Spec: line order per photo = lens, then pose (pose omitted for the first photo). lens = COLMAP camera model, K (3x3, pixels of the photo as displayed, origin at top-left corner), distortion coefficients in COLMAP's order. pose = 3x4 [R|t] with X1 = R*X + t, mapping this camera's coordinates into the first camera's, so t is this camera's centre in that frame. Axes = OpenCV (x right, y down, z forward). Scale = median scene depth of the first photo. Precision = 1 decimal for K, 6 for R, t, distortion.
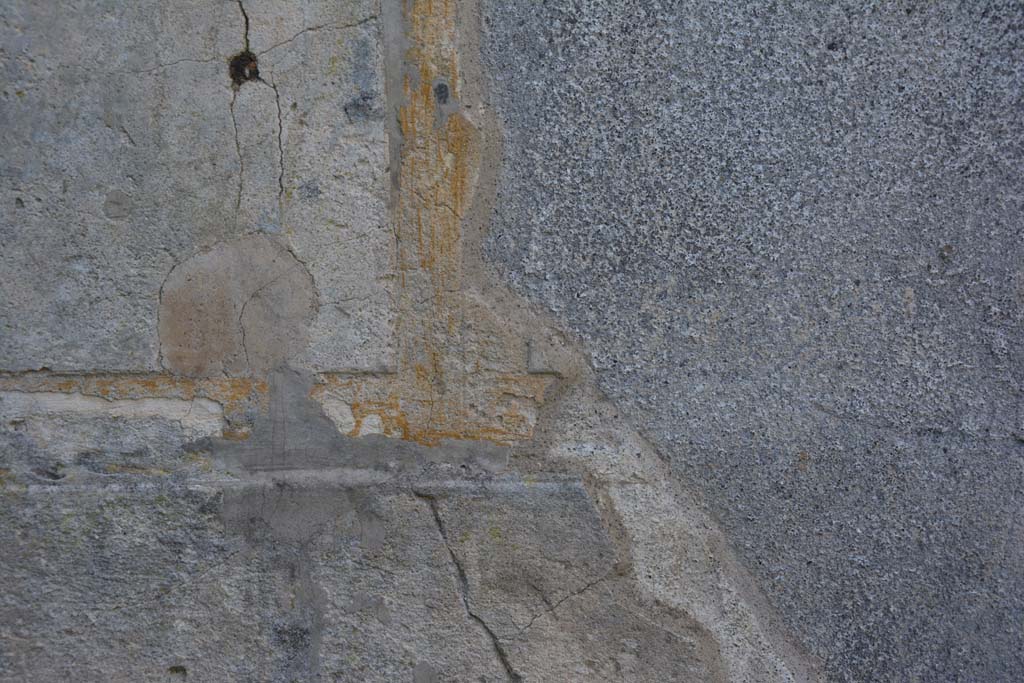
lens RADIAL K [[1946.0, 0, 514.0], [0, 1946.0, 347.4], [0, 0, 1]] dist [0.358222, 0.000000]
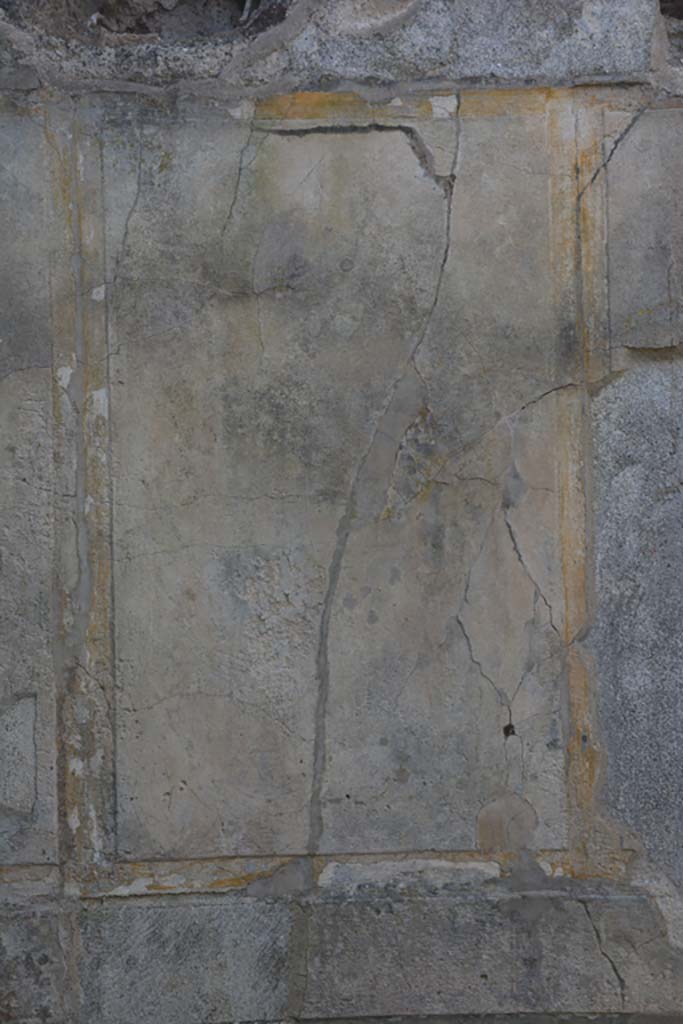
lens RADIAL K [[1946.0, 0, 336.4], [0, 1946.0, 516.5], [0, 0, 1]] dist [0.358222, 0.000000]
pose [[0.999651, -0.013402, 0.022762, -0.410963], [0.017981, 0.976516, -0.214693, 0.134199], [-0.019350, 0.215028, 0.976416, -1.574987]]
